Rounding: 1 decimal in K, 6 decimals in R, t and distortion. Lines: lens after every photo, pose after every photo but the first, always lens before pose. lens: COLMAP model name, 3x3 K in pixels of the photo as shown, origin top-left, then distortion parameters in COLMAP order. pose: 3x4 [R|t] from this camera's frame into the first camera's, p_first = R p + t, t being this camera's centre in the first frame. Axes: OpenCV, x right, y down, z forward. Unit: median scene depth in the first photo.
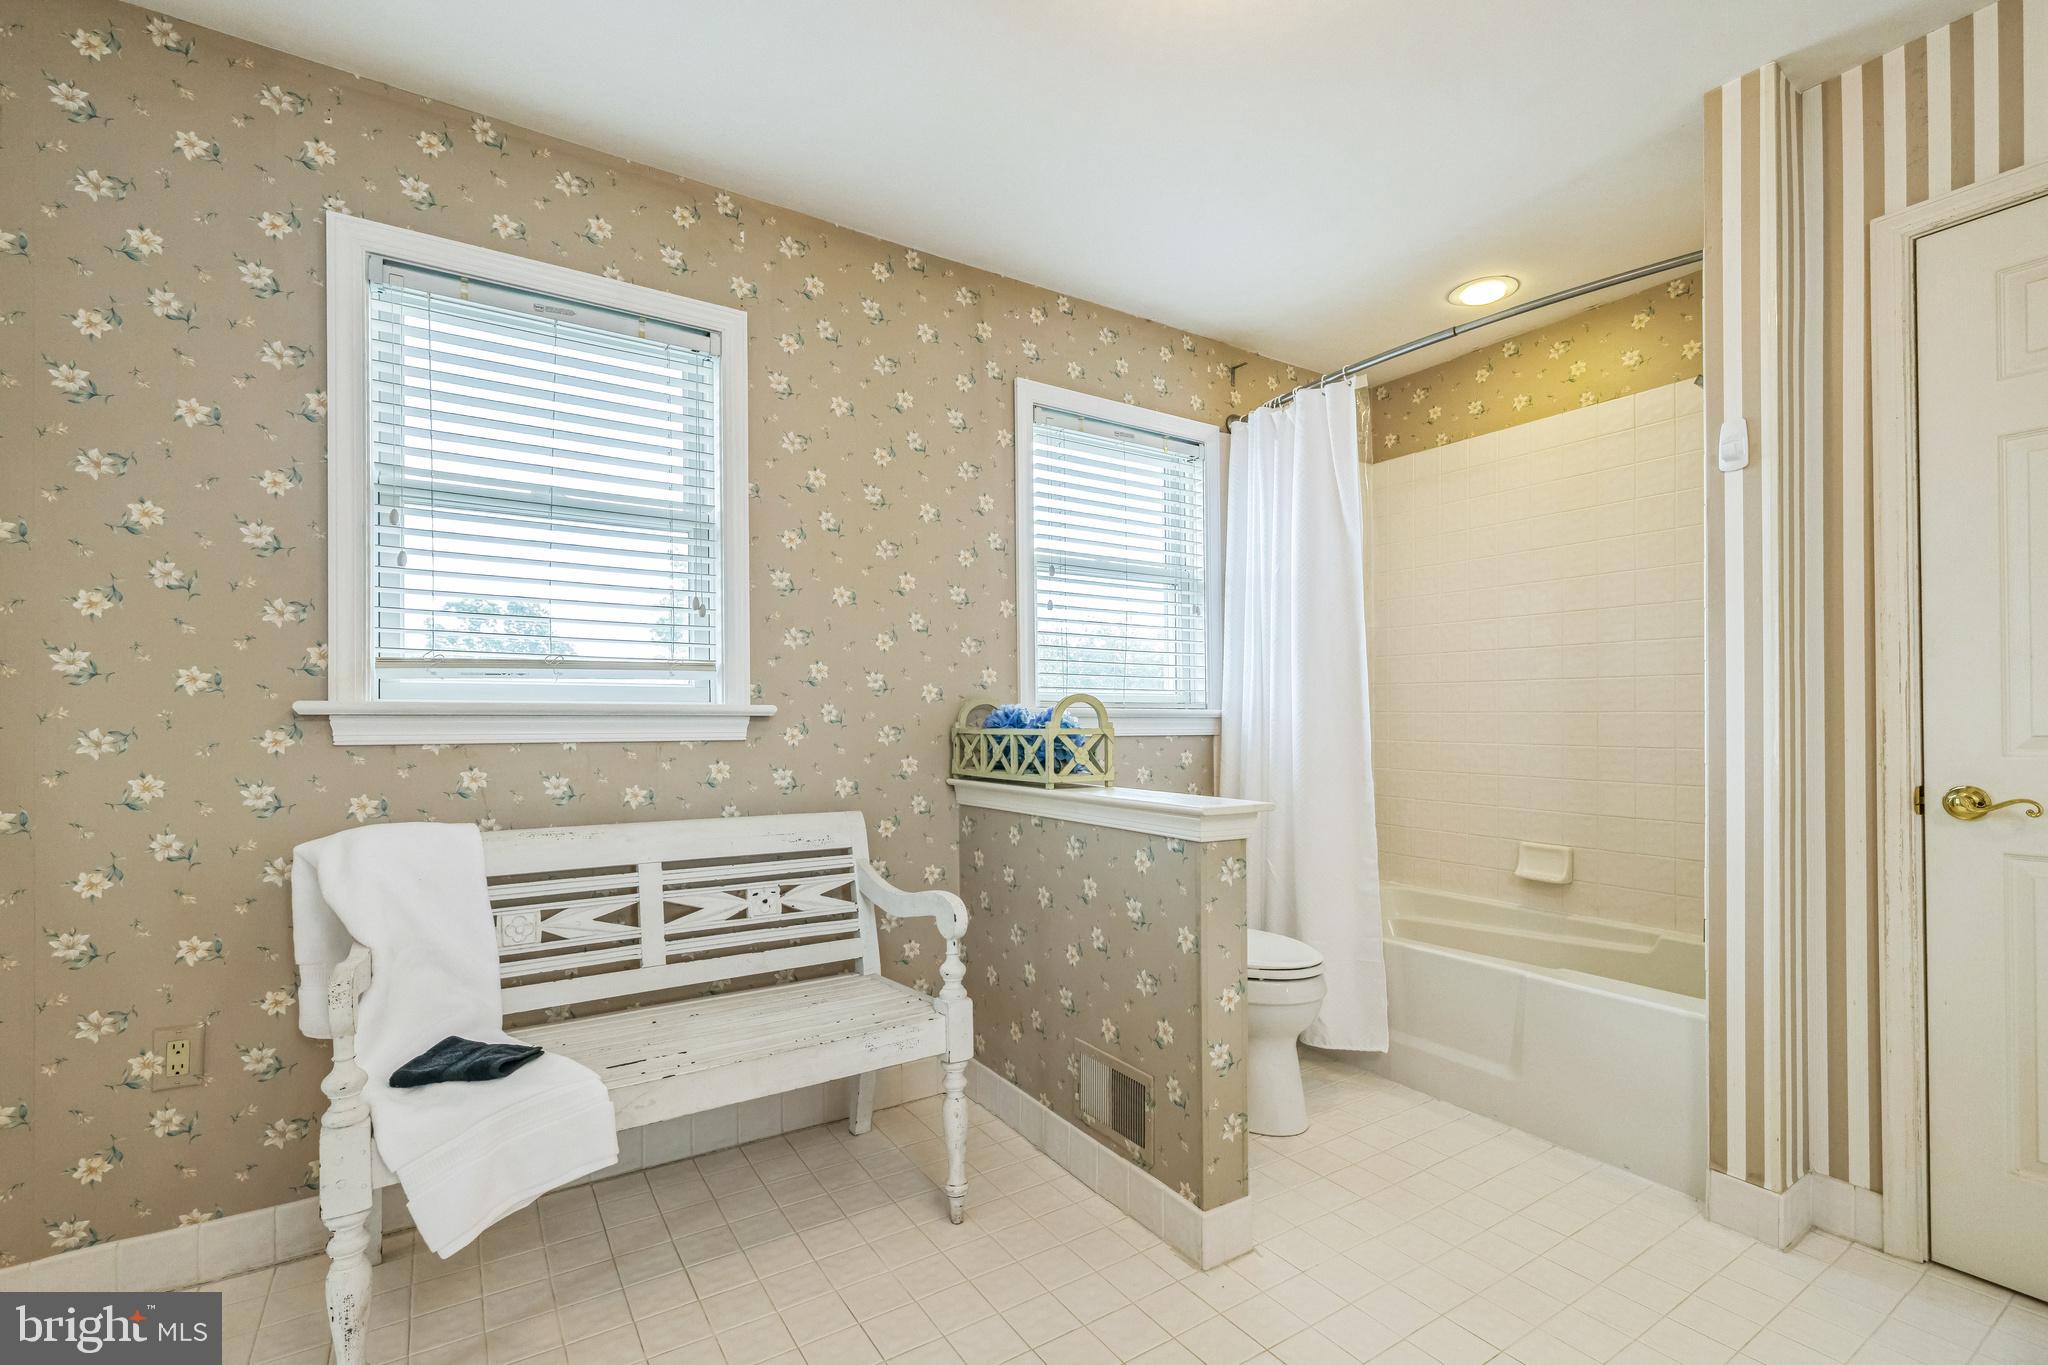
lens RADIAL K [[900.9, 0, 1021.2], [0, 900.9, 721.4], [0, 0, 1]] dist [-0.000873, -0.000402]
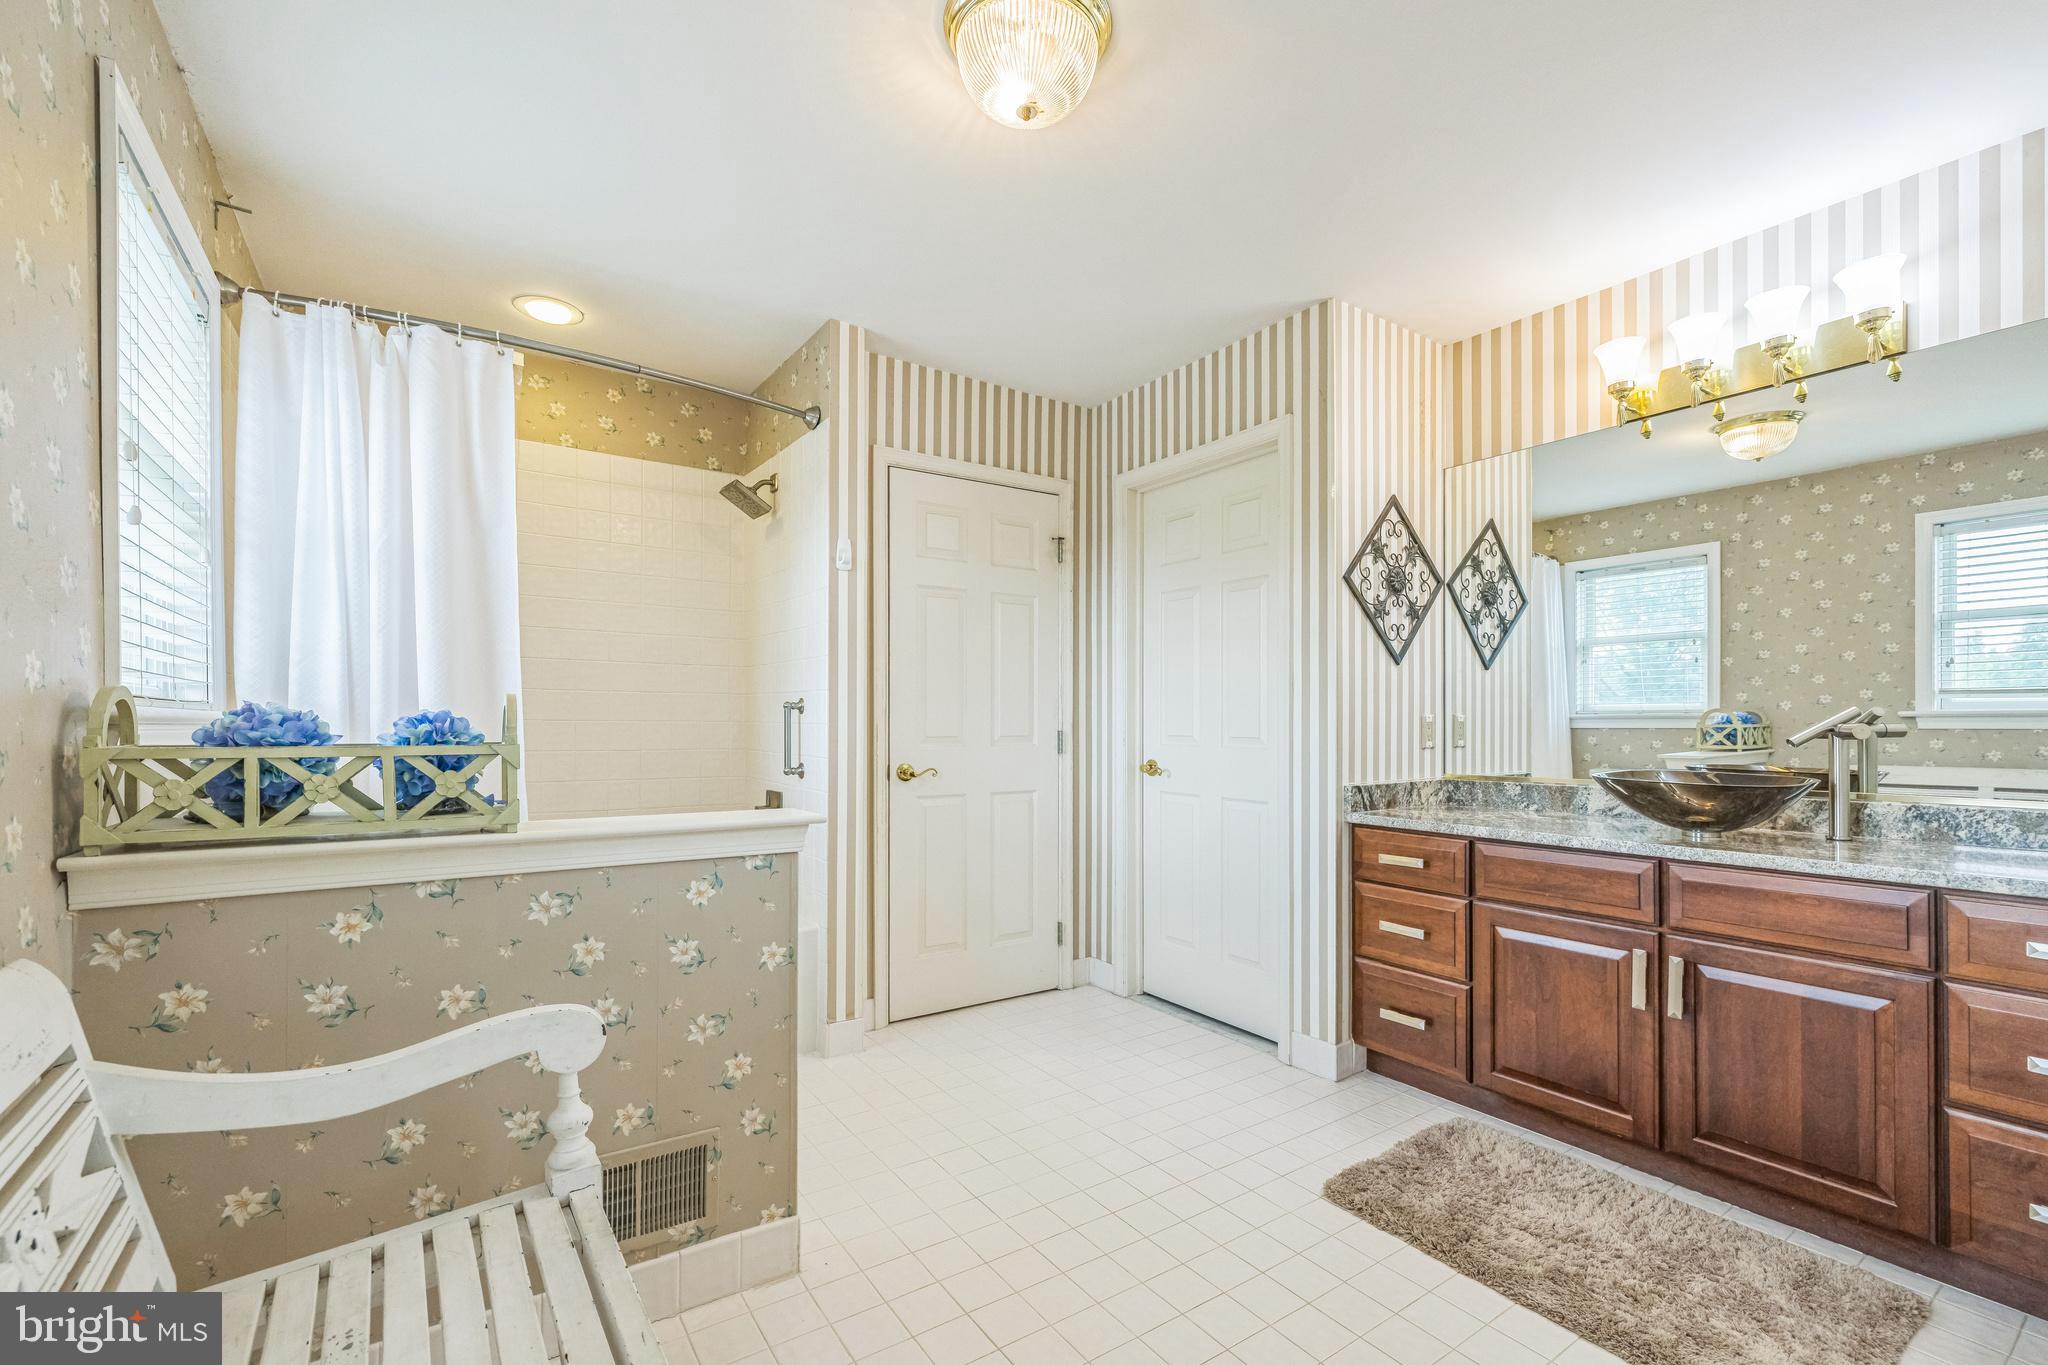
lens RADIAL K [[900.9, 0, 1001.6], [0, 900.9, 721.7], [0, 0, 1]] dist [-0.000873, -0.000402]
pose [[-0.015995, 0.003770, 0.999865, -0.740072], [-0.002432, 0.999990, -0.003809, -0.008531], [-0.999869, -0.002493, -0.015986, 0.709804]]
